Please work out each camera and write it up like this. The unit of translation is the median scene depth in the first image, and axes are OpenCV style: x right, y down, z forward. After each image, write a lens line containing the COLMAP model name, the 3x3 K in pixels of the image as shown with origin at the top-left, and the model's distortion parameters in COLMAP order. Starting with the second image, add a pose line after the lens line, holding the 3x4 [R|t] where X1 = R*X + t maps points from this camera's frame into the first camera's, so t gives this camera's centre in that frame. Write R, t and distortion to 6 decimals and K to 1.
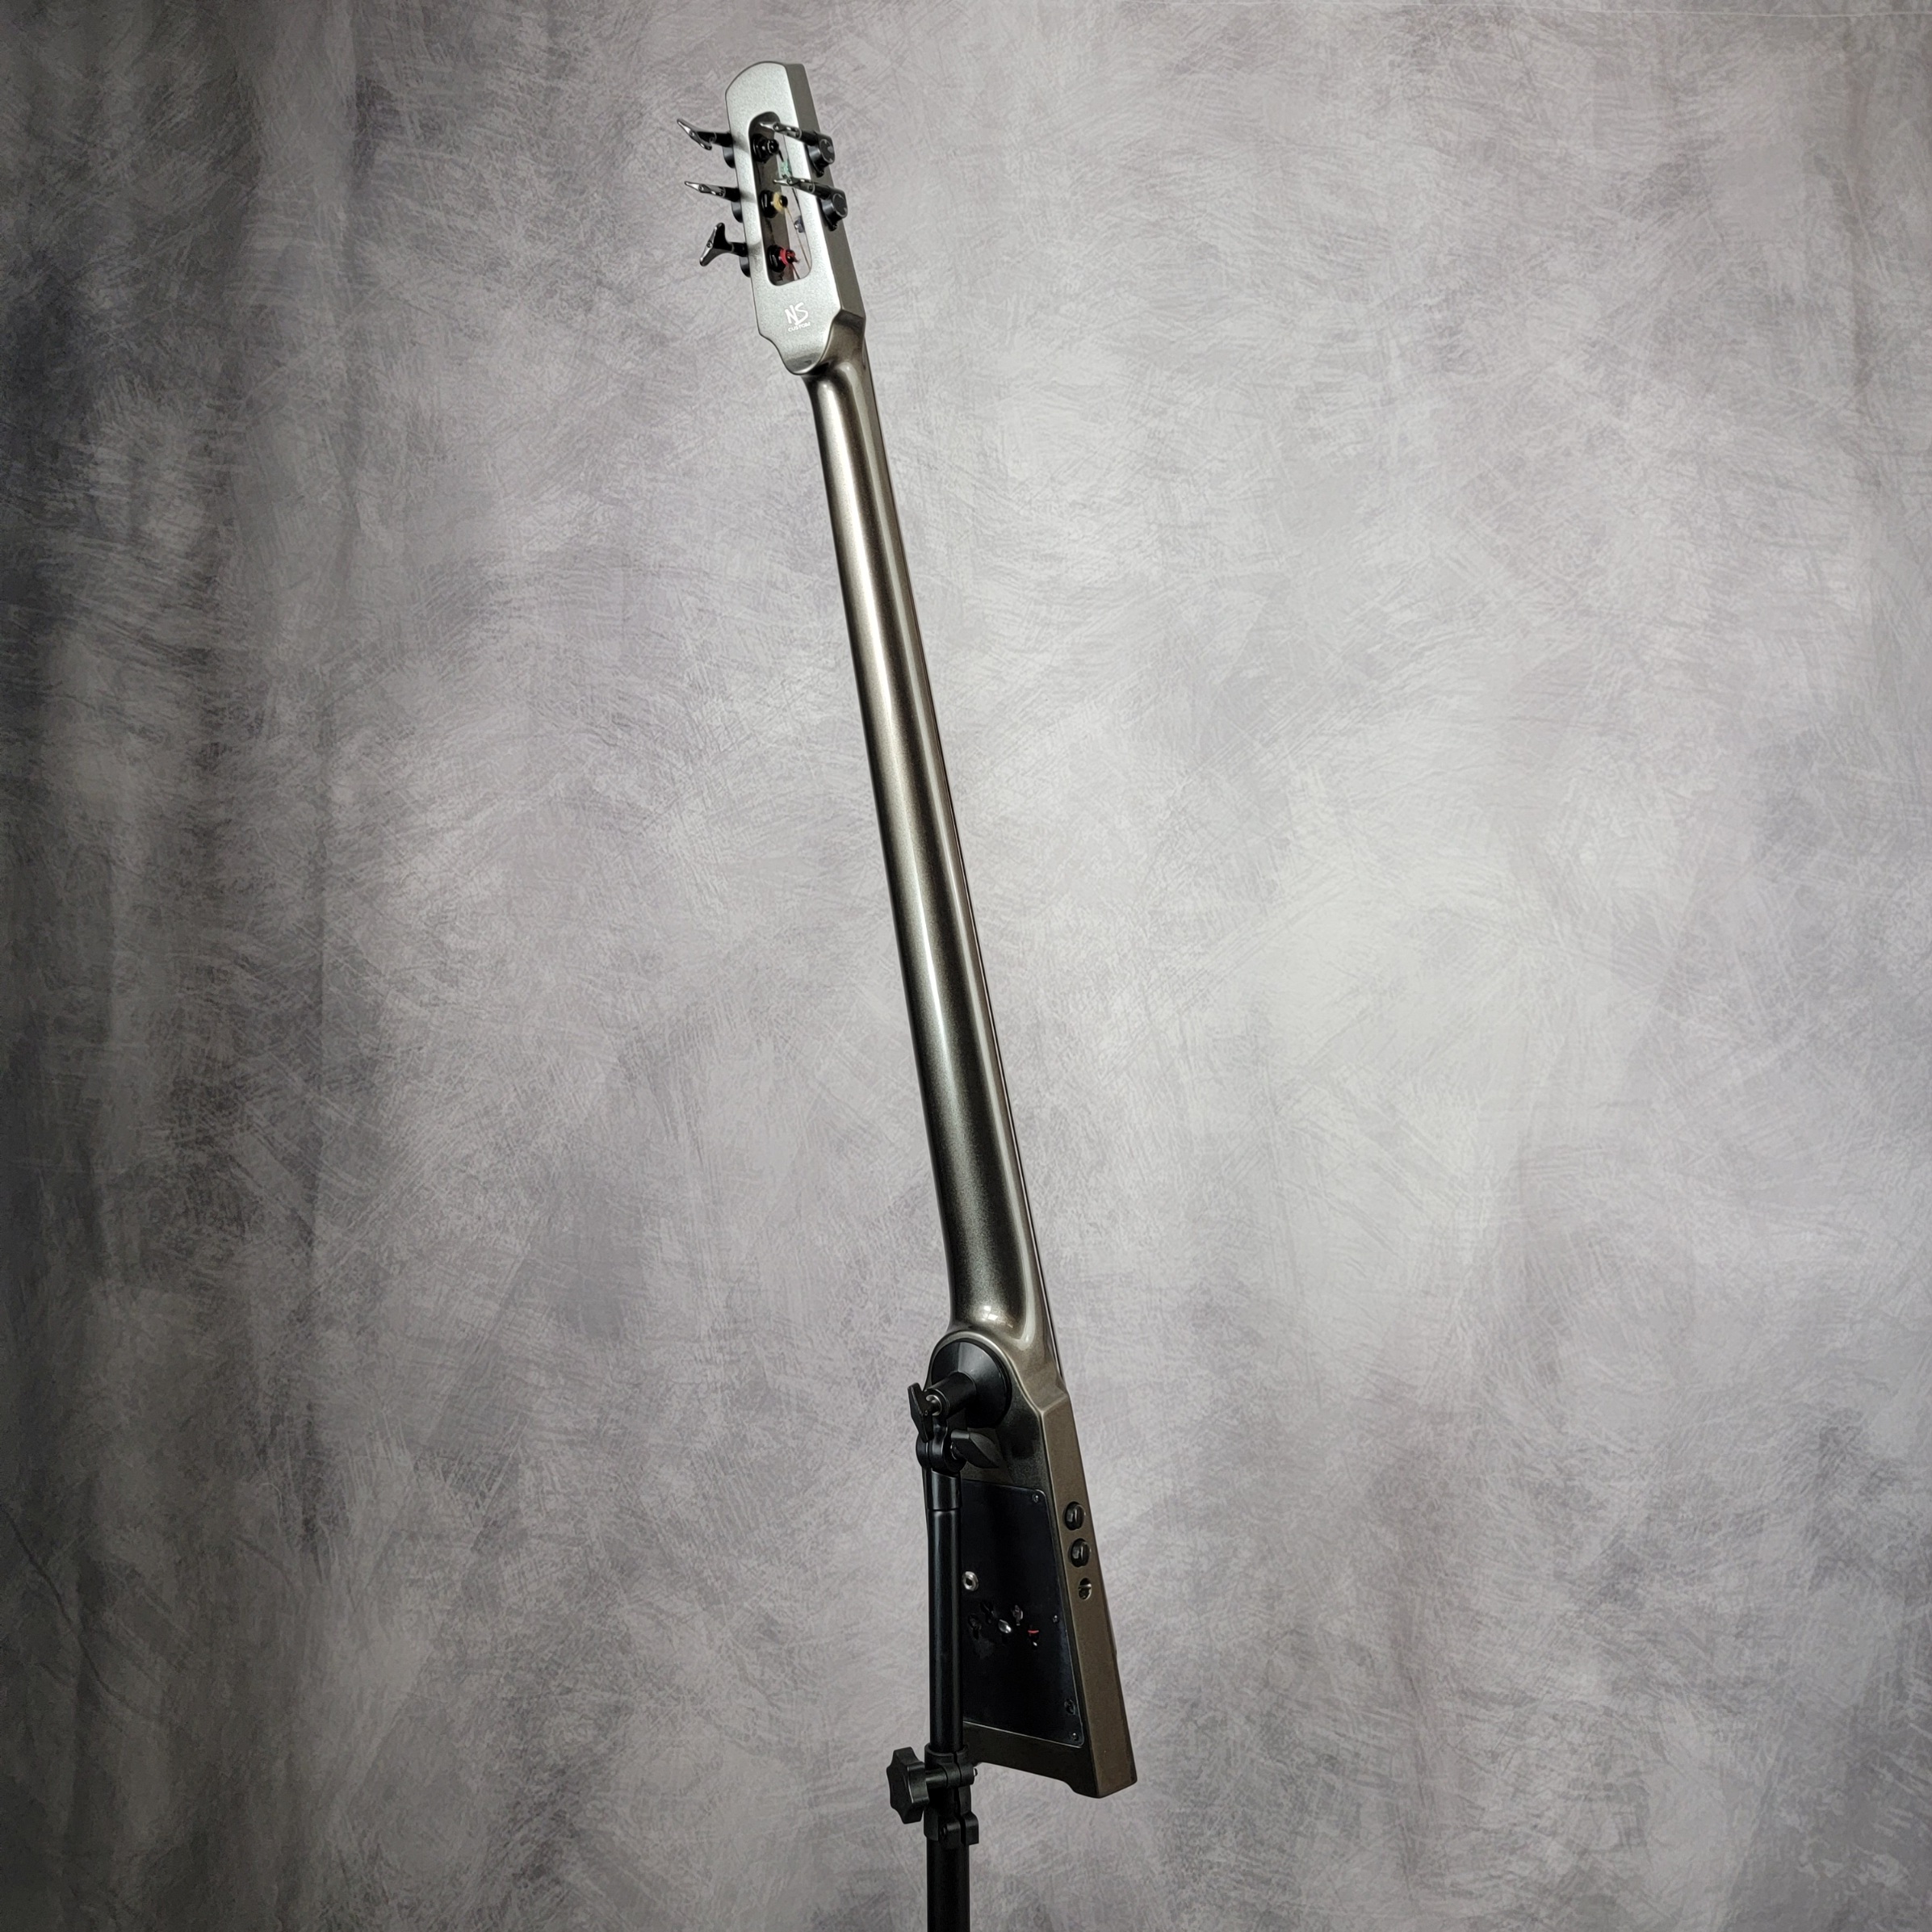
lens RADIAL K [[1683.8, 0, 923.2], [0, 1683.8, 974.6], [0, 0, 1]] dist [0.041026, -0.009587]
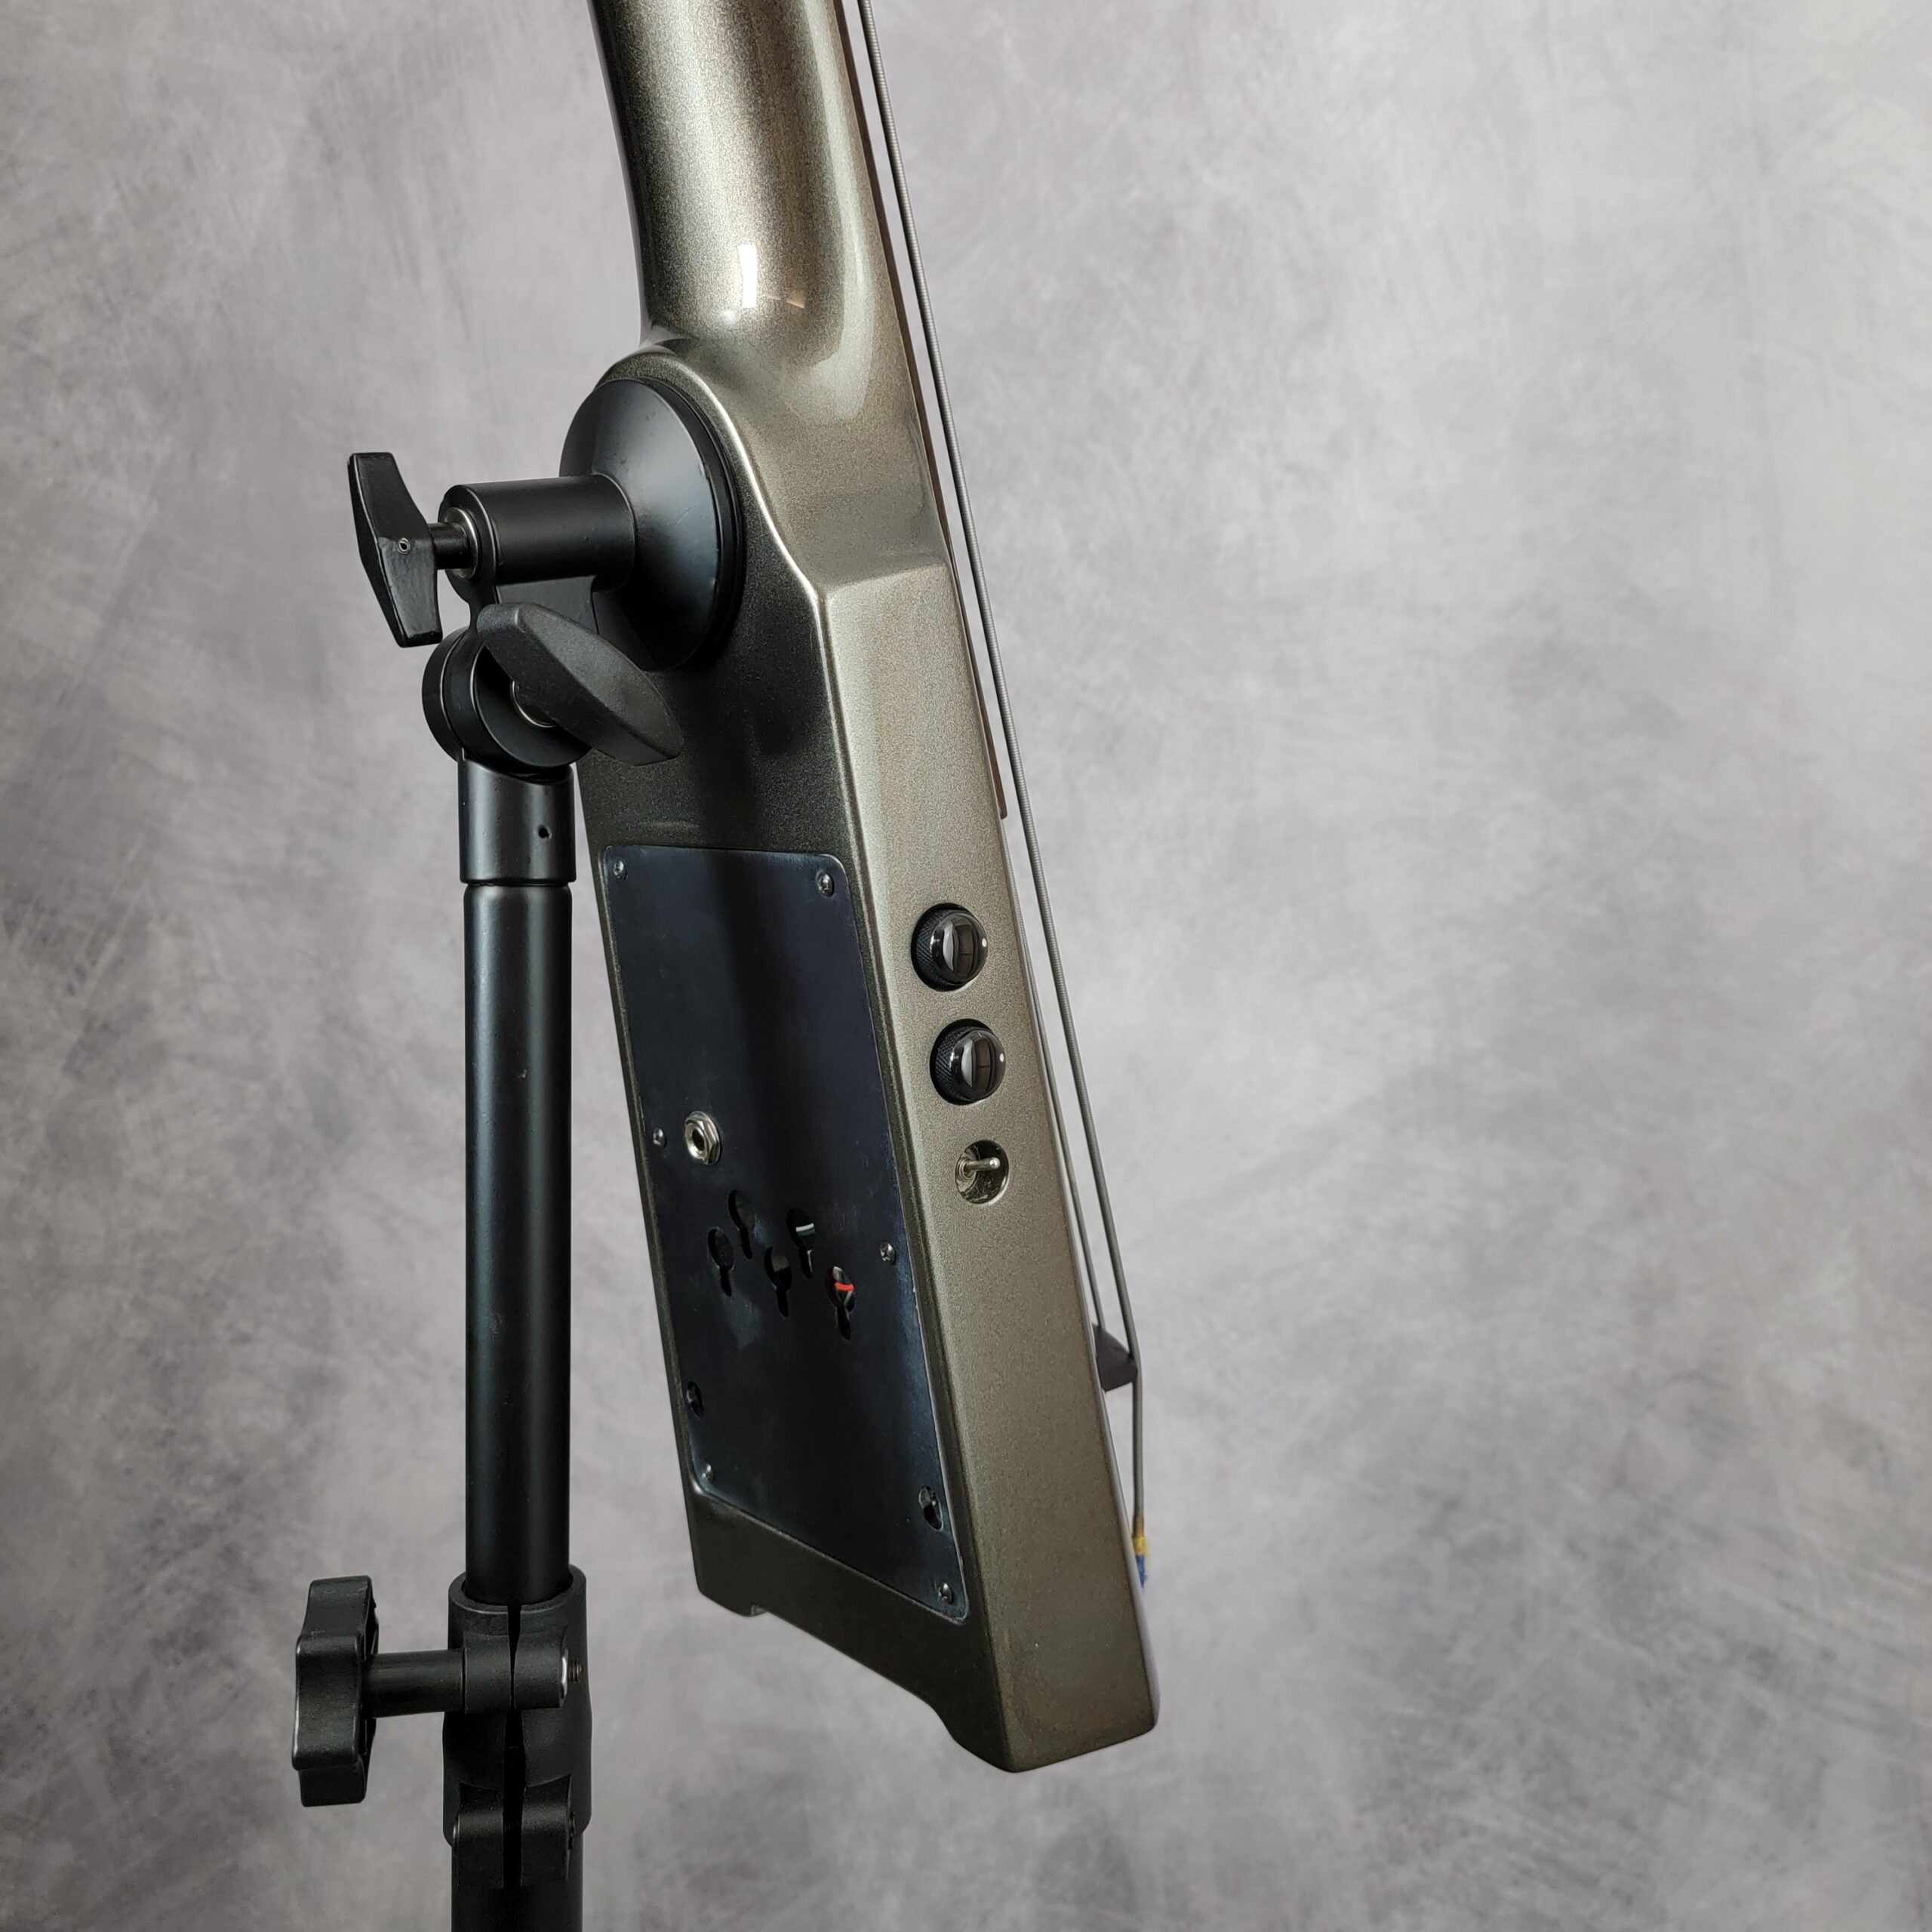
lens RADIAL K [[1683.8, 0, 972.3], [0, 1683.8, 959.7], [0, 0, 1]] dist [0.041026, -0.009587]
pose [[0.973150, 0.049764, -0.224730, 0.129561], [-0.014918, 0.987932, 0.154166, 0.215266], [0.229690, -0.146674, 0.962148, 0.548868]]
